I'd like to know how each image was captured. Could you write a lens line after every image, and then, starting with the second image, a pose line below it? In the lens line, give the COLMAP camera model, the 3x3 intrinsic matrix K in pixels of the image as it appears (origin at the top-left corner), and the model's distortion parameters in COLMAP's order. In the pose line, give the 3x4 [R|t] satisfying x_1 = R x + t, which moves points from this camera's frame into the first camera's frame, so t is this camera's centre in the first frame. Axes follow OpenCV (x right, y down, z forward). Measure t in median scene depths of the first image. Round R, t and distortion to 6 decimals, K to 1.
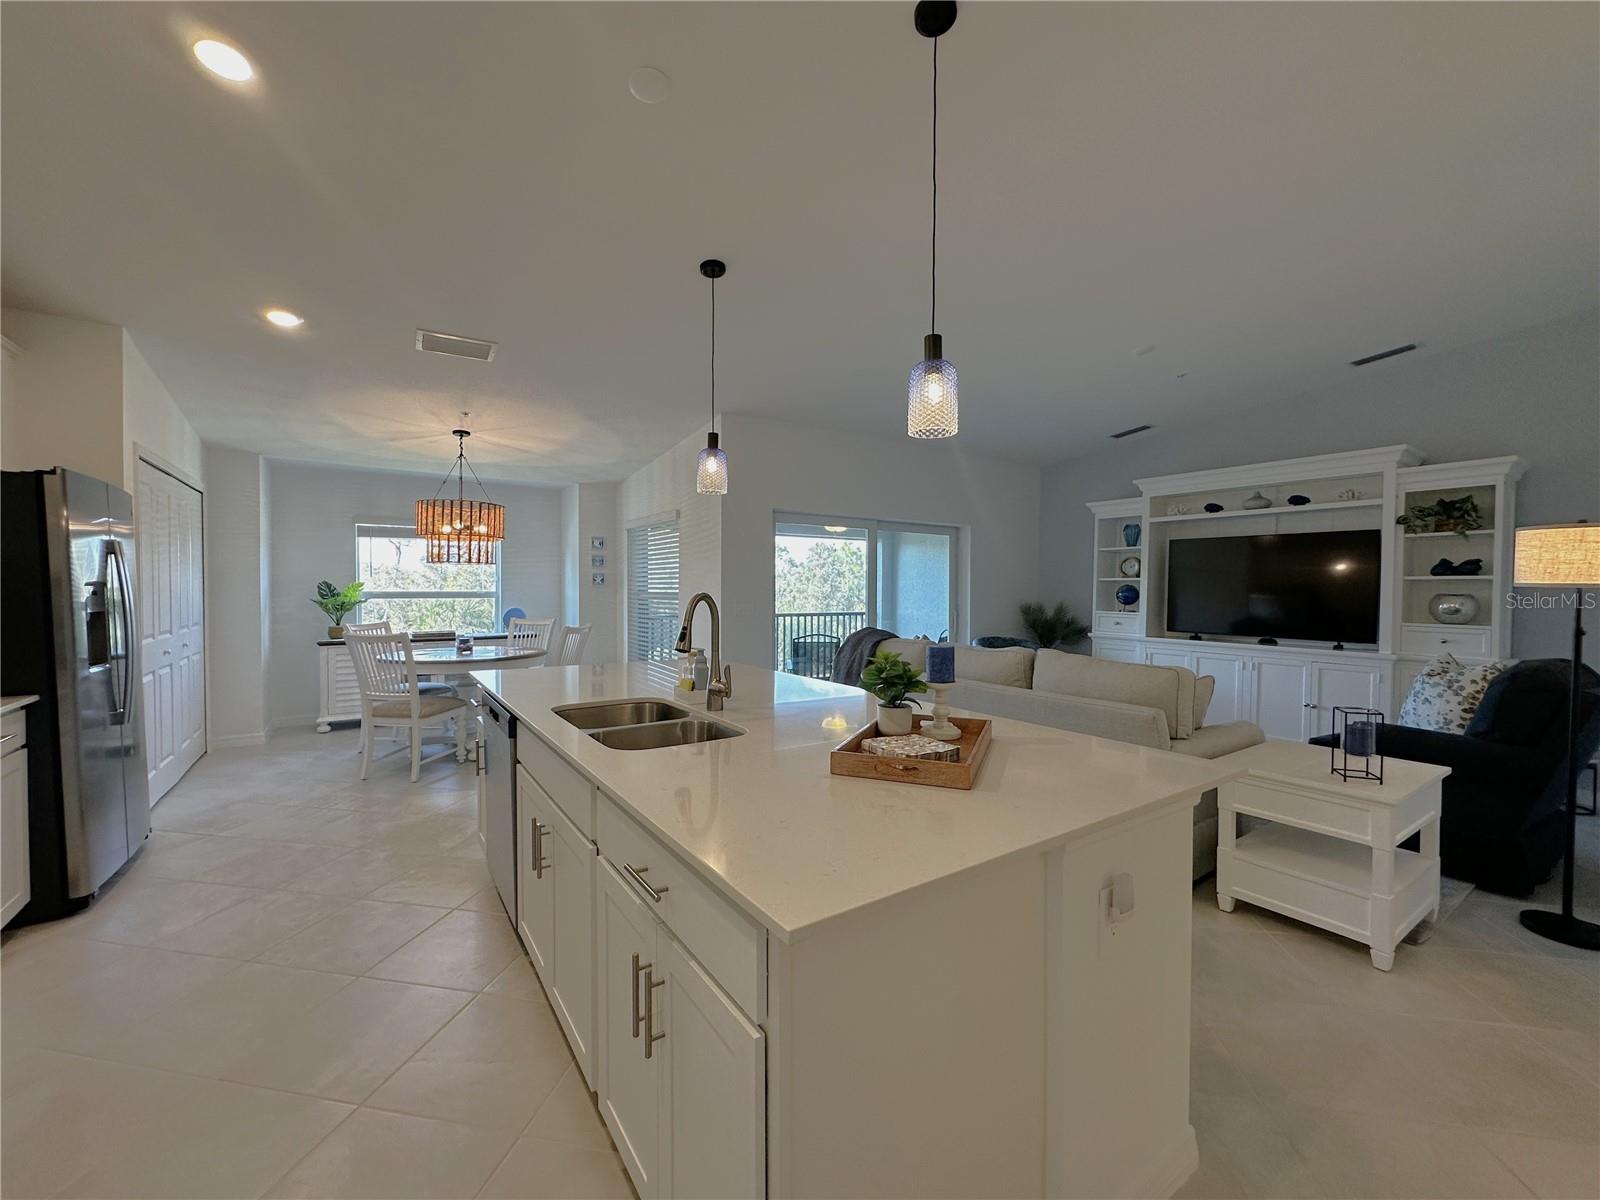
lens RADIAL K [[636.5, 0, 802.7], [0, 636.5, 598.1], [0, 0, 1]] dist [-0.002737, -0.000219]
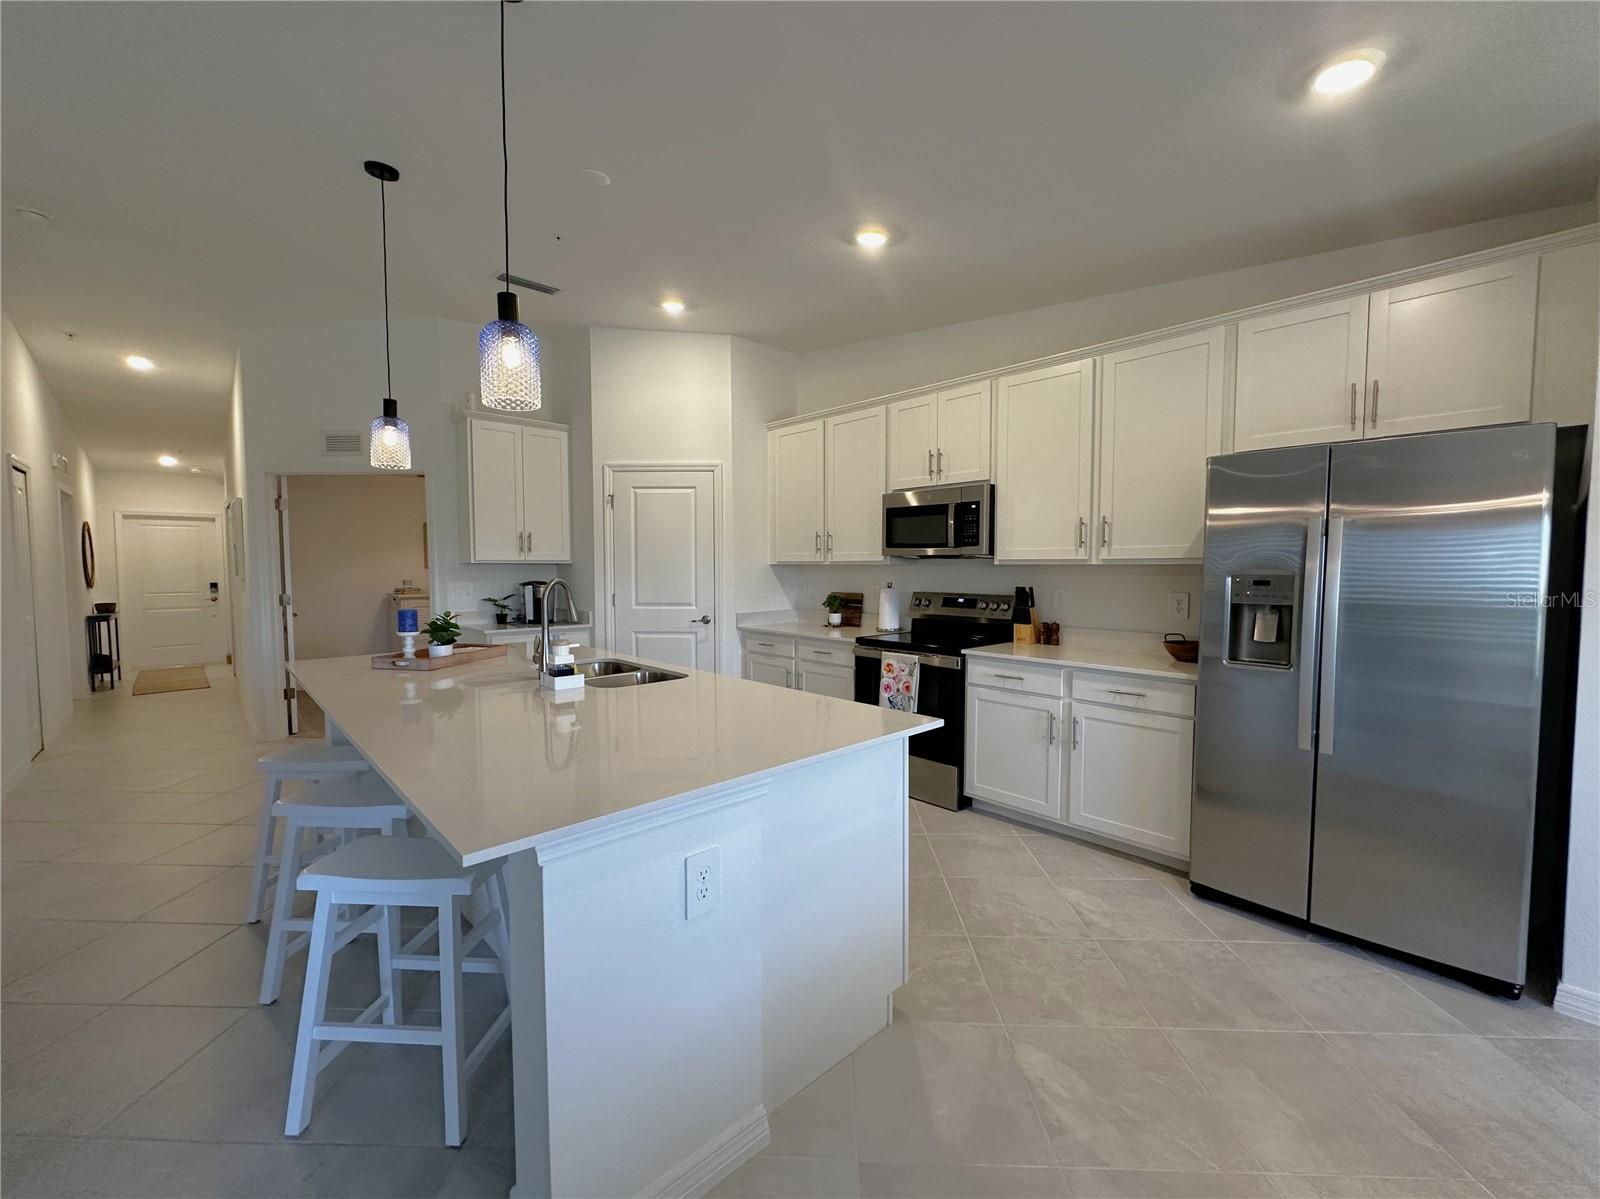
lens RADIAL K [[651.1, 0, 797.0], [0, 651.1, 597.8], [0, 0, 1]] dist [-0.001708, 0.000139]
pose [[-0.989490, 0.005641, -0.144491, -0.212768], [-0.004469, 0.997569, 0.069547, -0.030150], [0.144532, 0.069462, -0.987059, 1.130606]]
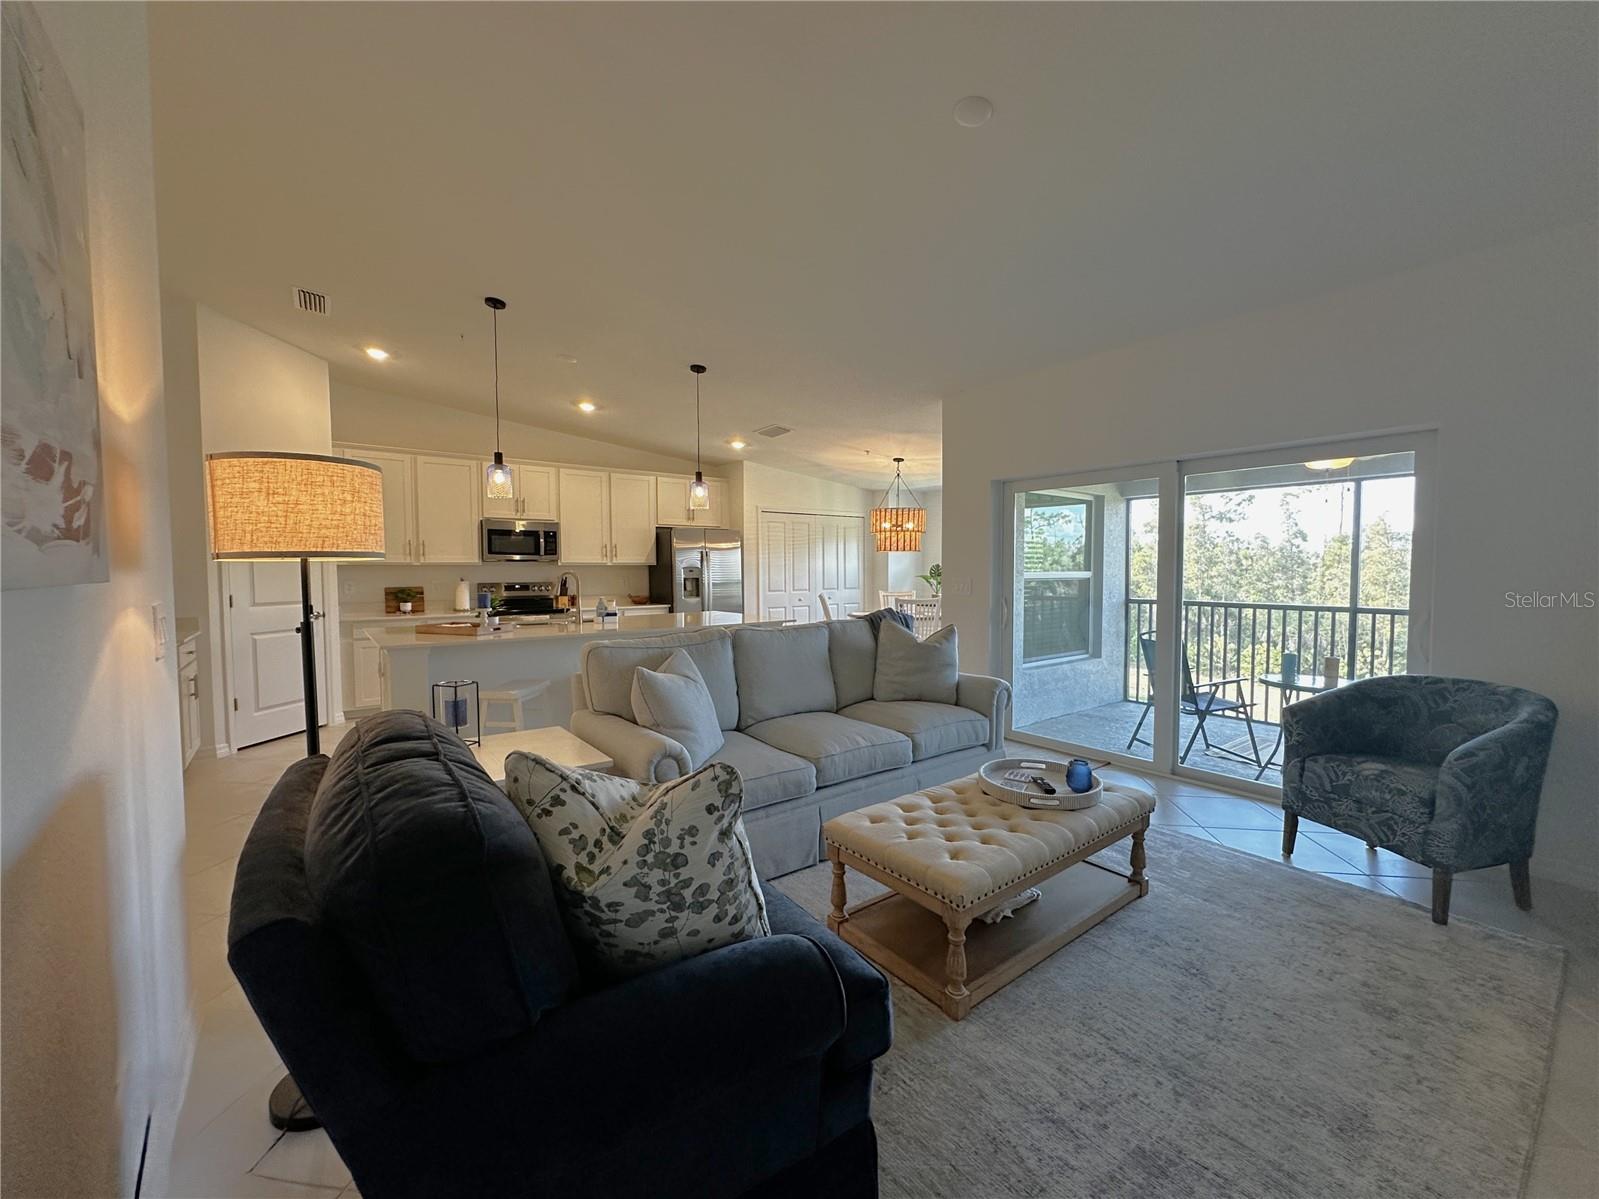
lens RADIAL K [[647.0, 0, 801.9], [0, 647.0, 597.6], [0, 0, 1]] dist [-0.002440, -0.000322]
pose [[0.052991, 0.040873, -0.997758, 1.066609], [-0.013255, 0.999103, 0.040224, -0.006857], [0.998507, 0.011094, 0.053485, 0.832954]]
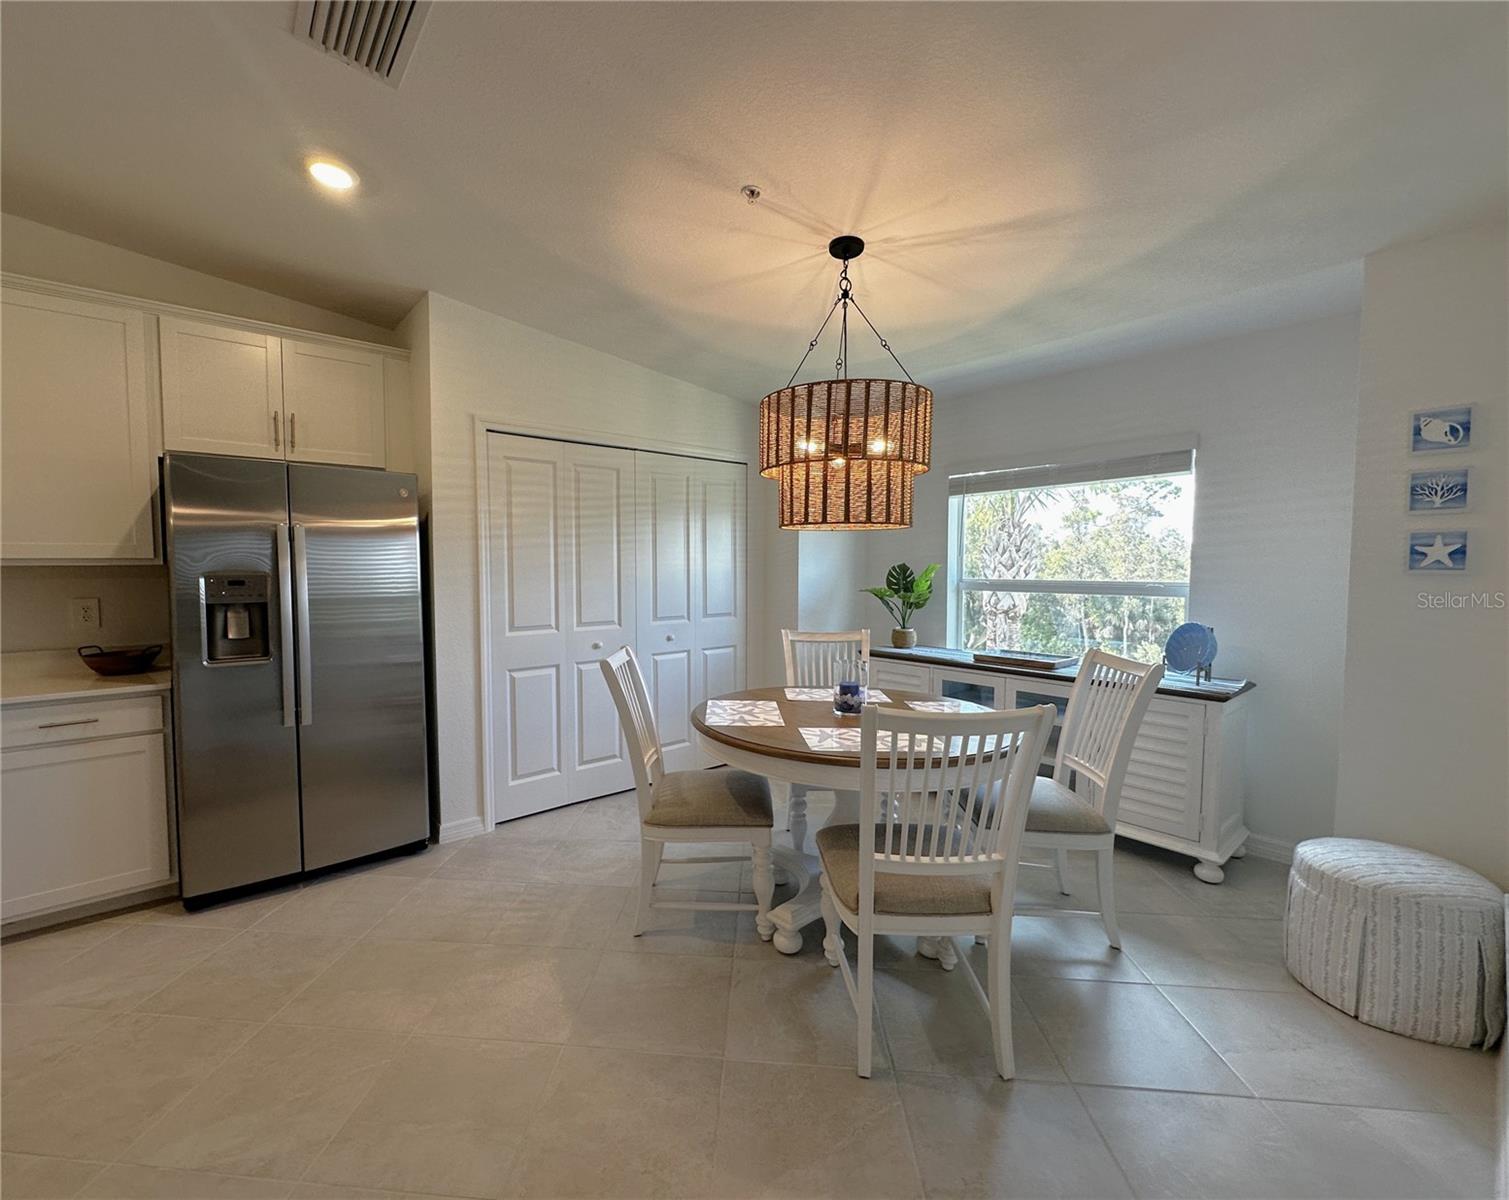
lens RADIAL K [[654.7, 0, 702.3], [0, 654.7, 602.8], [0, 0, 1]] dist [0.002016, 0.000066]
pose [[0.077204, 0.053261, -0.995592, -0.060531], [-0.016195, 0.998507, 0.052161, -0.025474], [0.996884, 0.012096, 0.077951, 1.008748]]
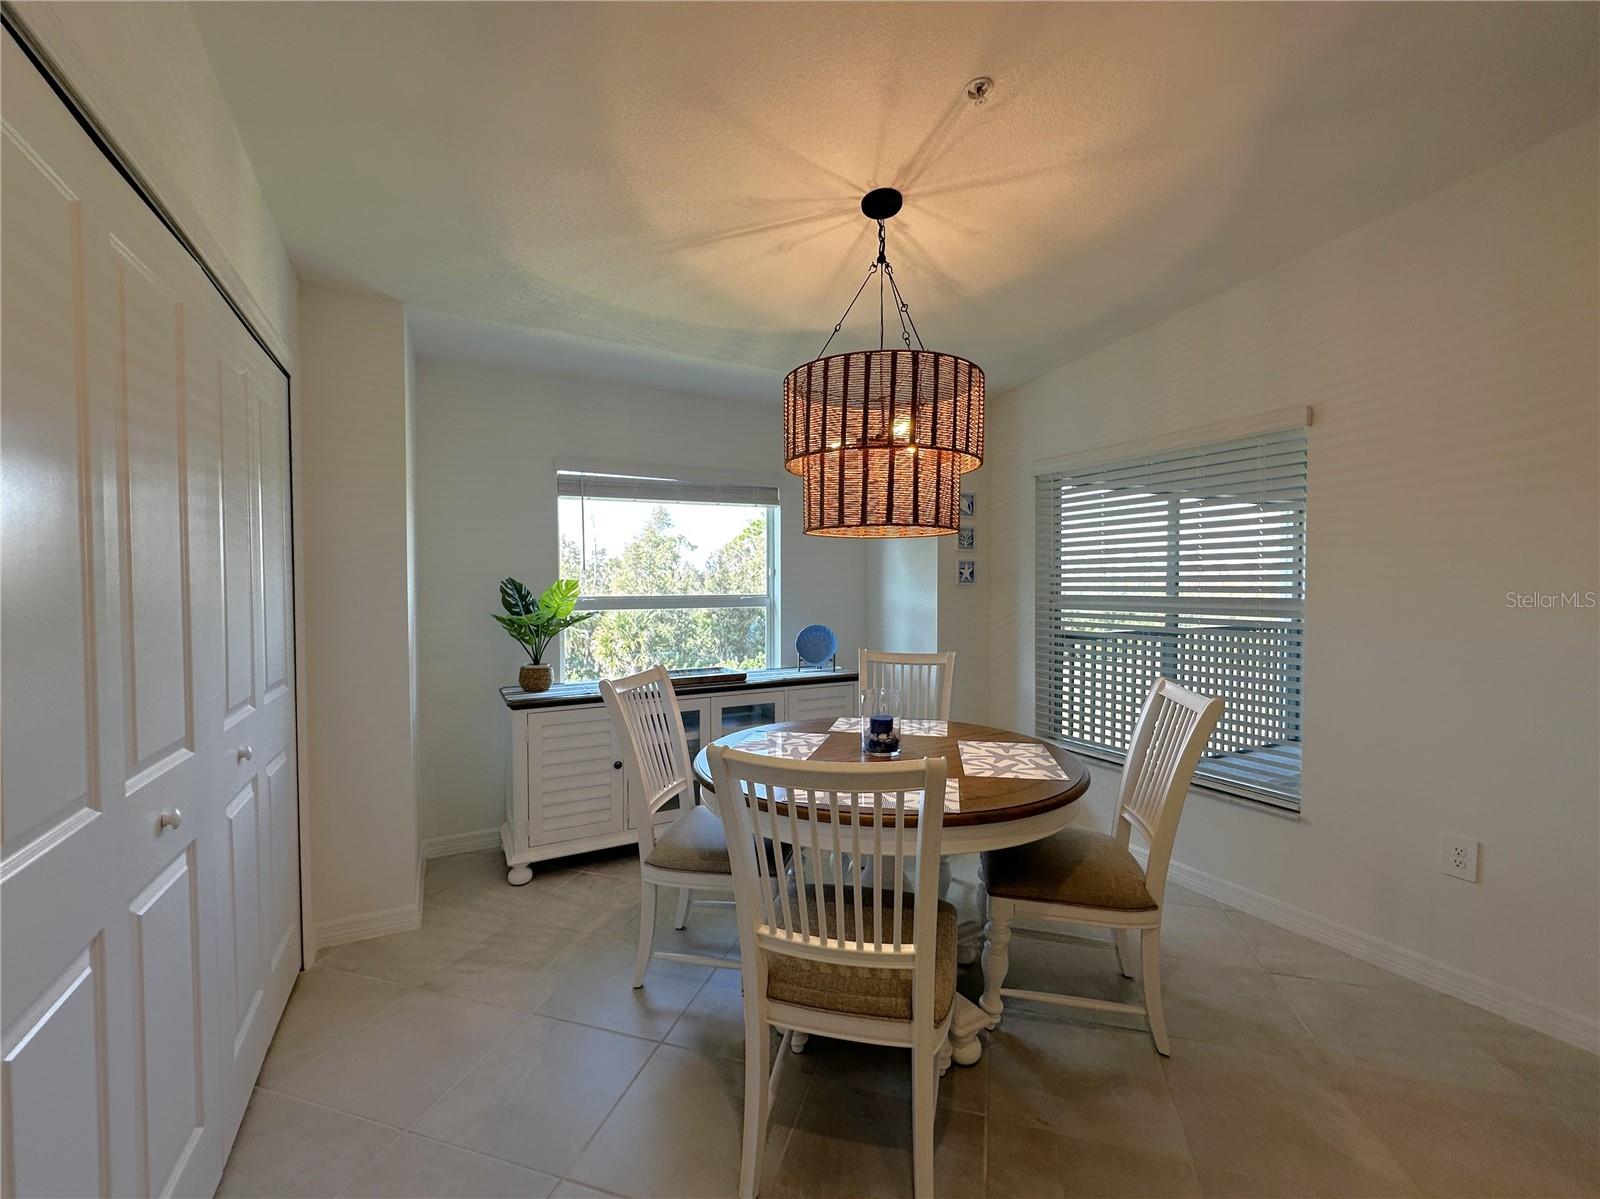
lens RADIAL K [[660.8, 0, 803.5], [0, 660.8, 598.8], [0, 0, 1]] dist [-0.002433, -0.000145]
pose [[0.993781, -0.003595, -0.111295, -0.633763], [0.004276, 0.999974, 0.005880, -0.017402], [0.111271, -0.006319, 0.993770, 0.683759]]
